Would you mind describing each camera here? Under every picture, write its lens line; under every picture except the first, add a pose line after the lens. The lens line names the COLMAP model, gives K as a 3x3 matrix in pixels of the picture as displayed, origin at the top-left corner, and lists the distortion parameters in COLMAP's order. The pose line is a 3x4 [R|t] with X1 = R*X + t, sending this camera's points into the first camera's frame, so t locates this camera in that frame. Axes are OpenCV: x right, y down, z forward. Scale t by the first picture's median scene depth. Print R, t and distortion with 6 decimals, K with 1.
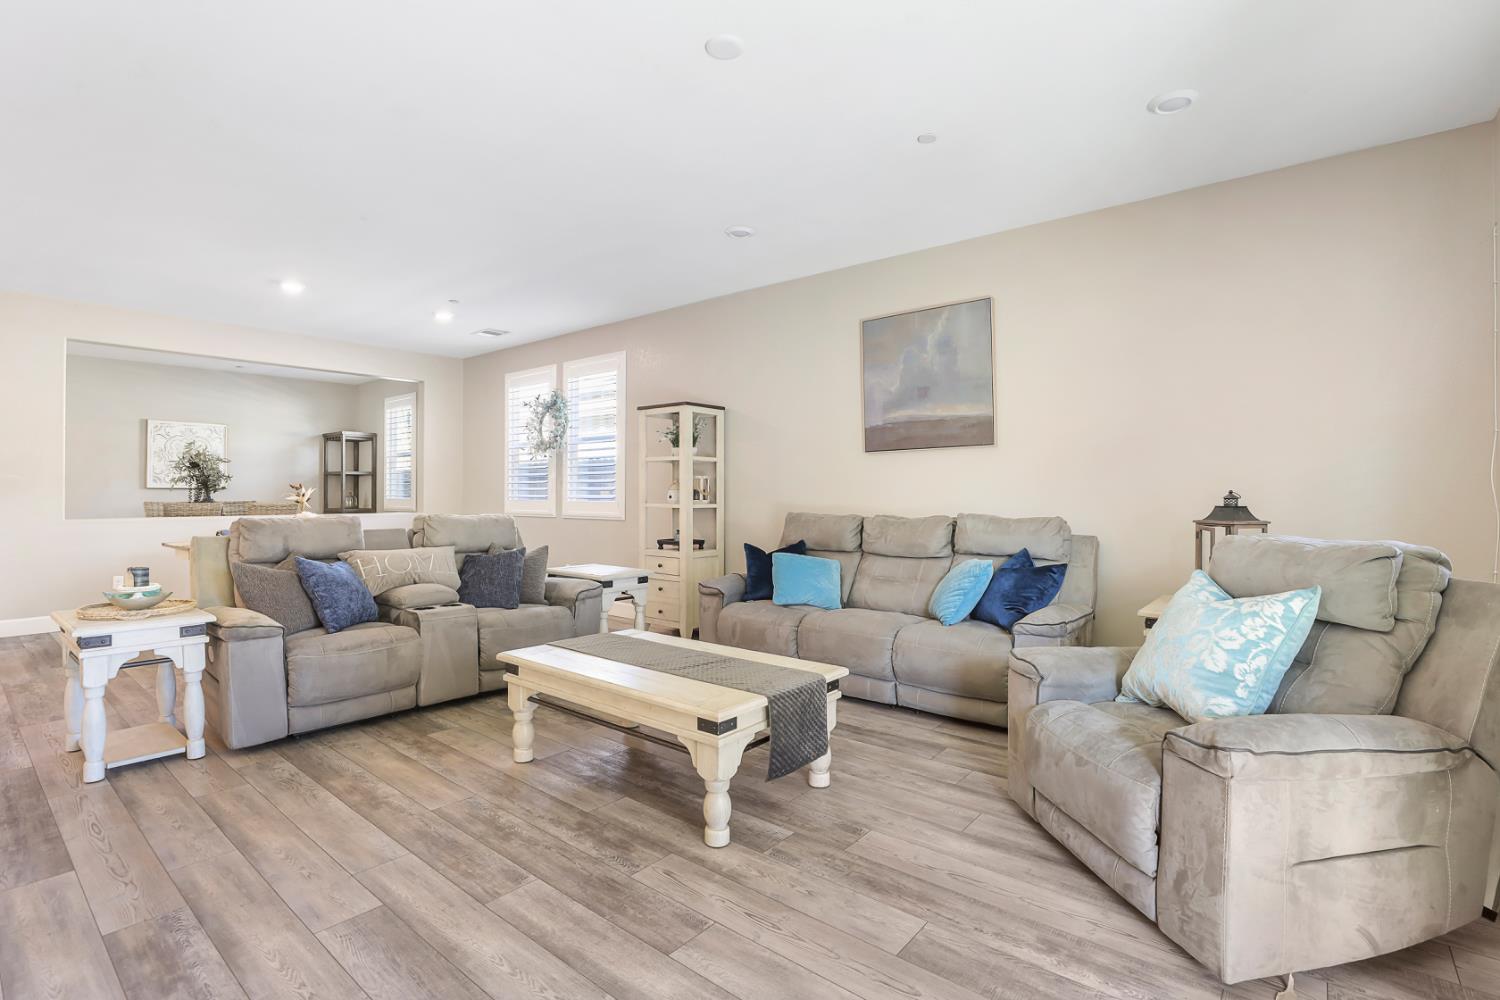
lens RADIAL K [[724.5, 0, 751.0], [0, 724.5, 490.2], [0, 0, 1]] dist [-0.033593, -0.000084]
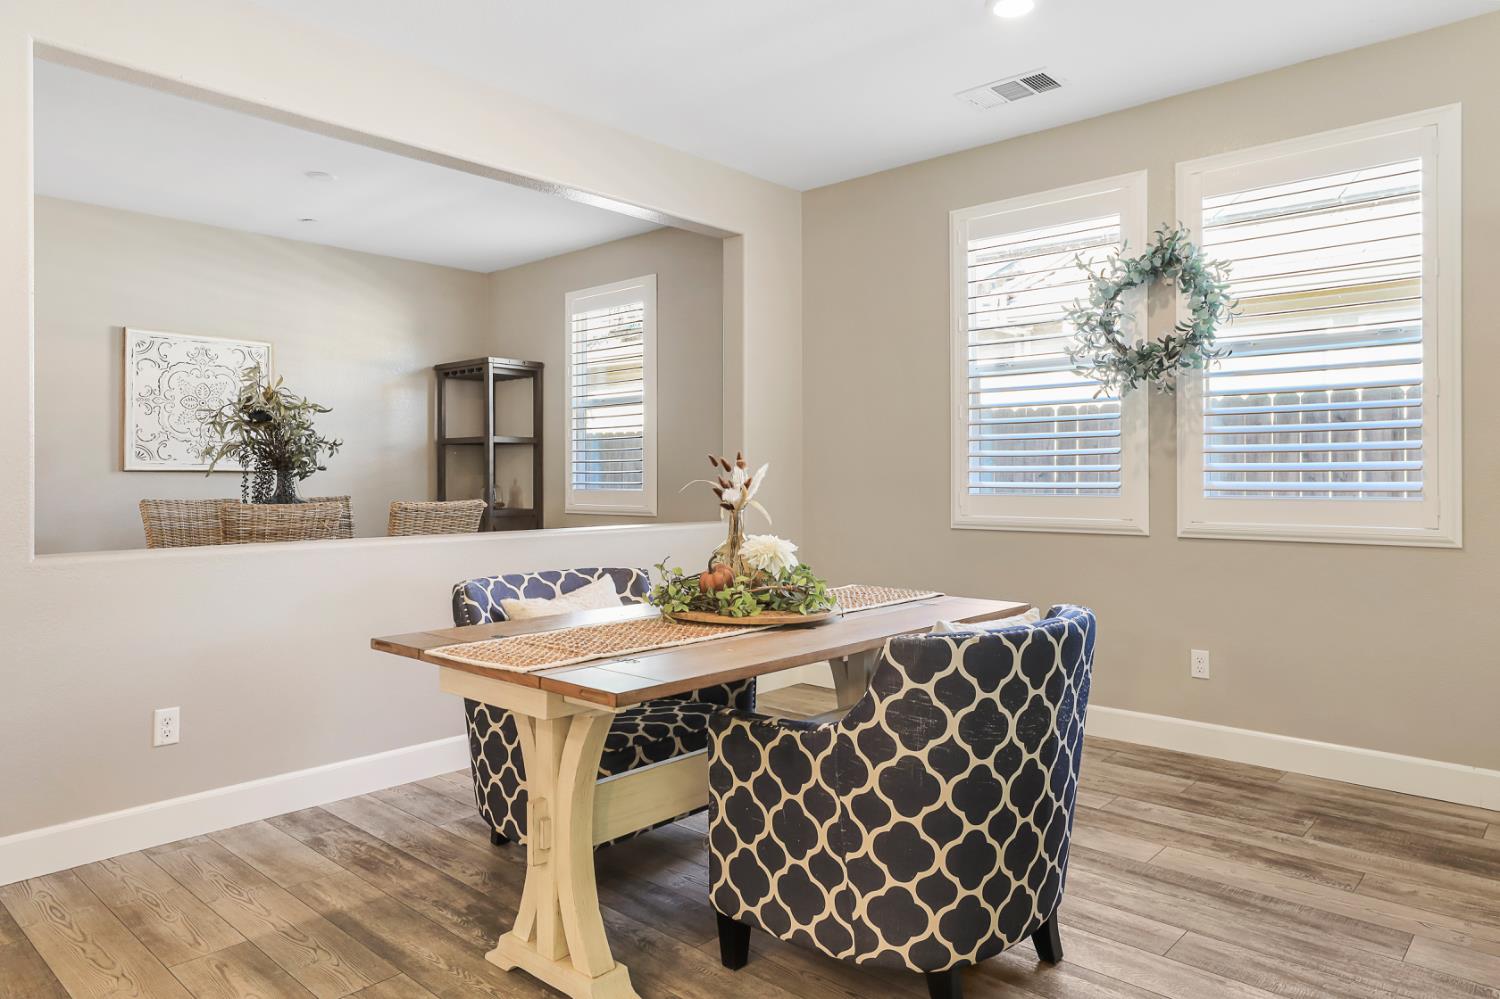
lens RADIAL K [[1014.2, 0, 744.5], [0, 1014.2, 488.7], [0, 0, 1]] dist [0.010863, 0.002825]
pose [[0.998212, -0.001954, -0.059736, -0.429062], [0.002836, 0.999888, 0.014677, 0.000586], [0.059701, -0.014820, 0.998106, 0.363504]]
